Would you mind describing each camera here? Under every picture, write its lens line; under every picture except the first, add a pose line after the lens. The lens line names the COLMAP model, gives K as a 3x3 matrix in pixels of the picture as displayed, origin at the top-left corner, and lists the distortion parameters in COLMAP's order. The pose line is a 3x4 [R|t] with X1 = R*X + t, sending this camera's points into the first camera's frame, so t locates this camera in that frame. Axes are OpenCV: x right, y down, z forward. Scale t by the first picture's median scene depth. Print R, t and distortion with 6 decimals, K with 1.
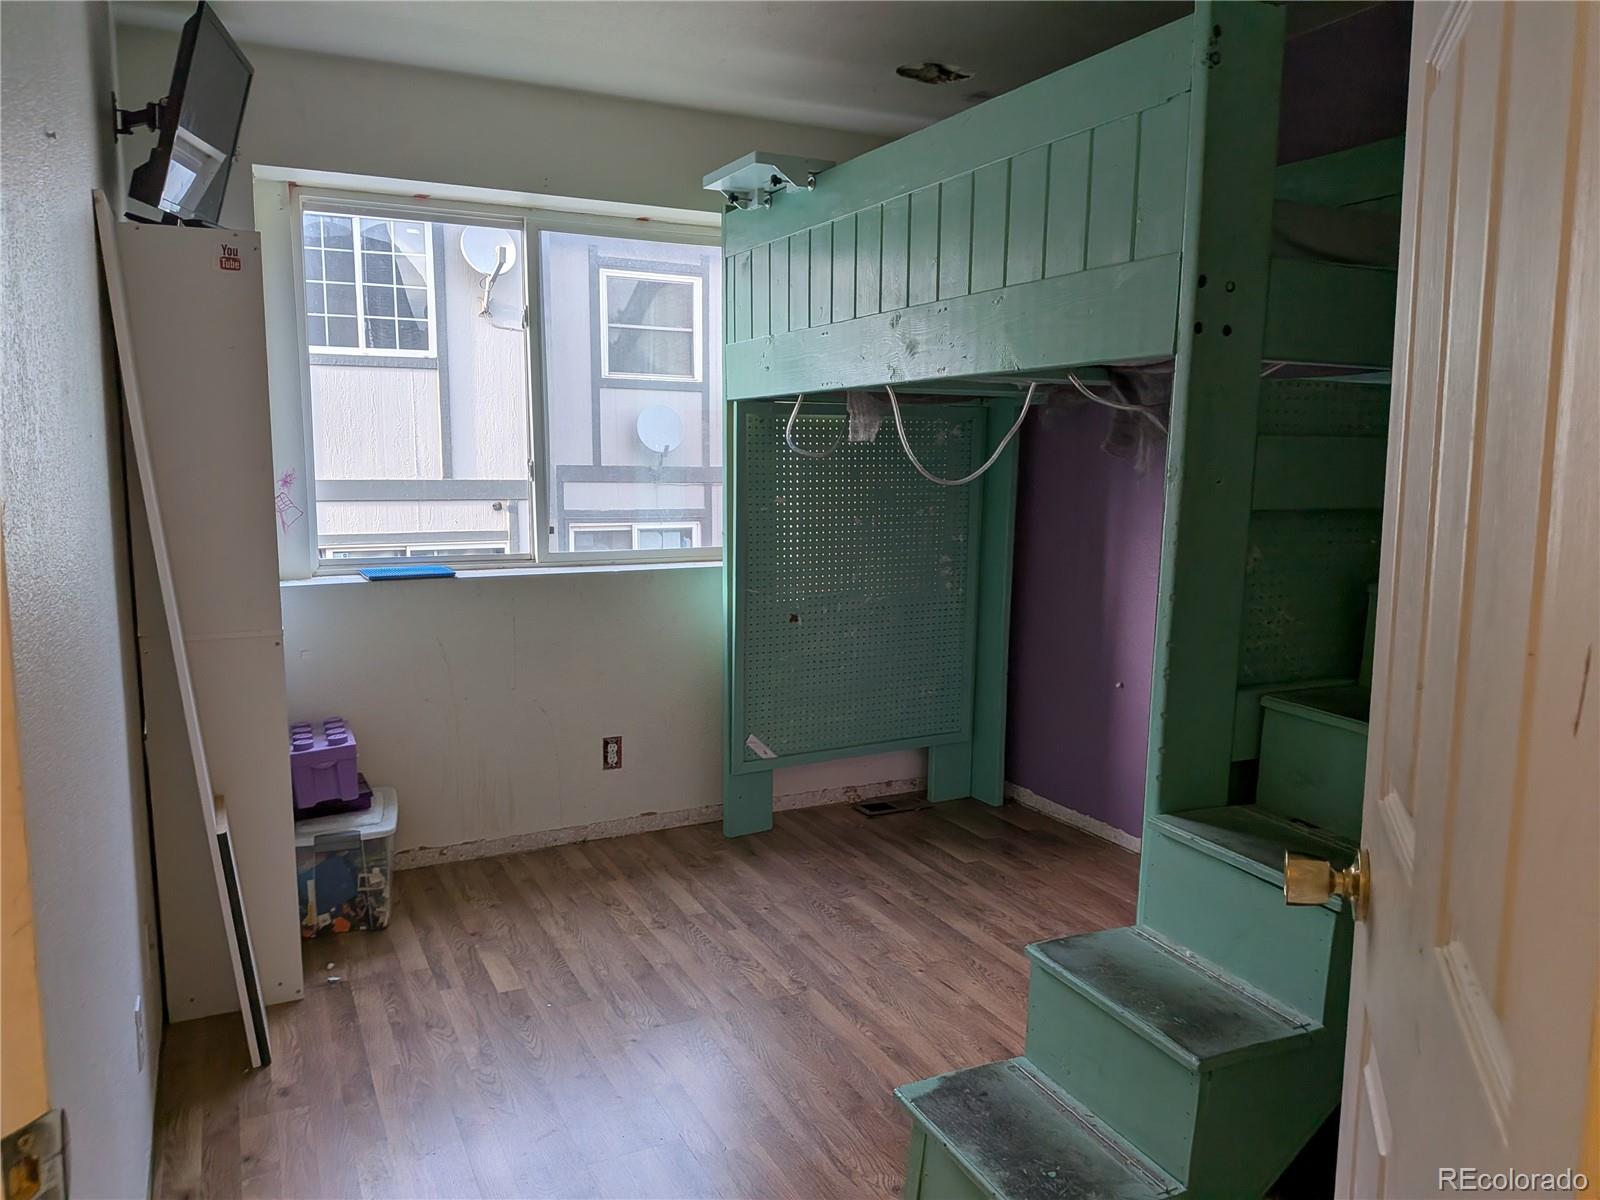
lens RADIAL K [[1137.2, 0, 800.0], [0, 1137.2, 600.0], [0, 0, 1]] dist [0.004583, -0.003585]
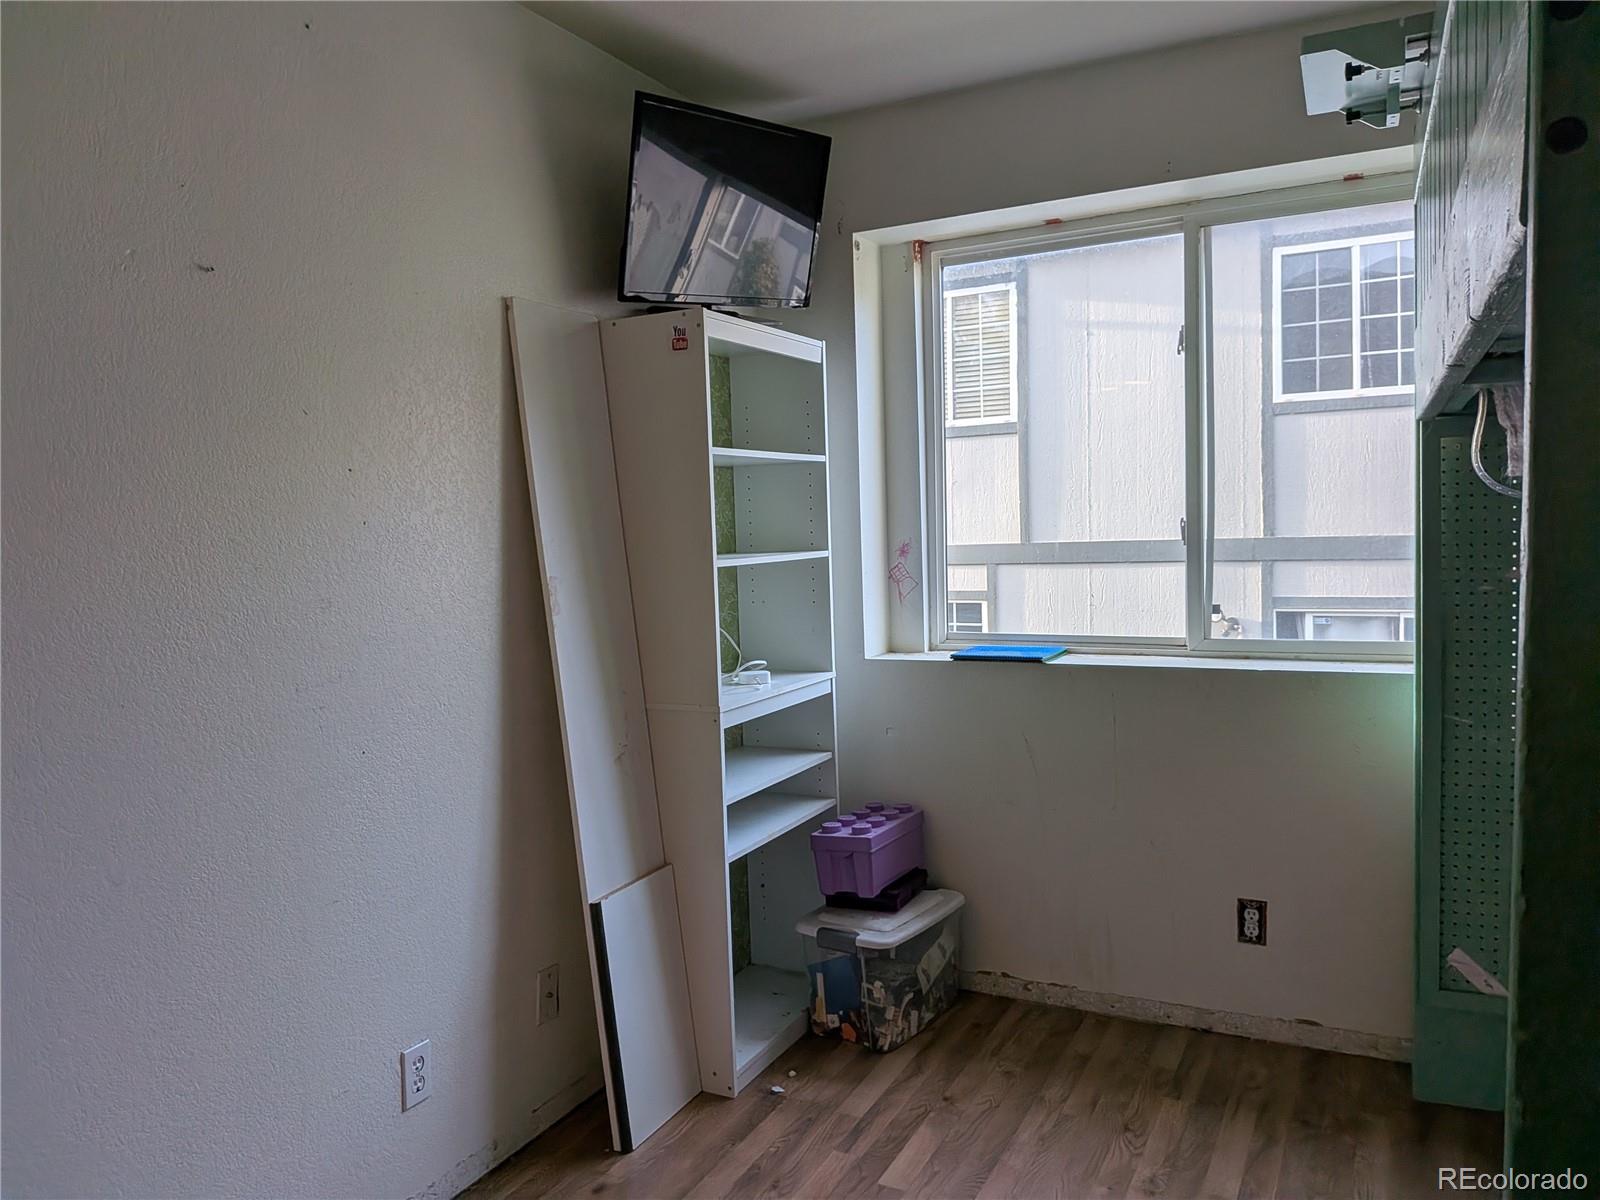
lens RADIAL K [[1150.8, 0, 800.0], [0, 1150.8, 600.0], [0, 0, 1]] dist [0.081144, -0.131849]
pose [[0.580714, 0.033455, -0.813420, 0.289688], [-0.072077, 0.997344, -0.010438, -0.045204], [0.810911, 0.064691, 0.581583, 0.354010]]
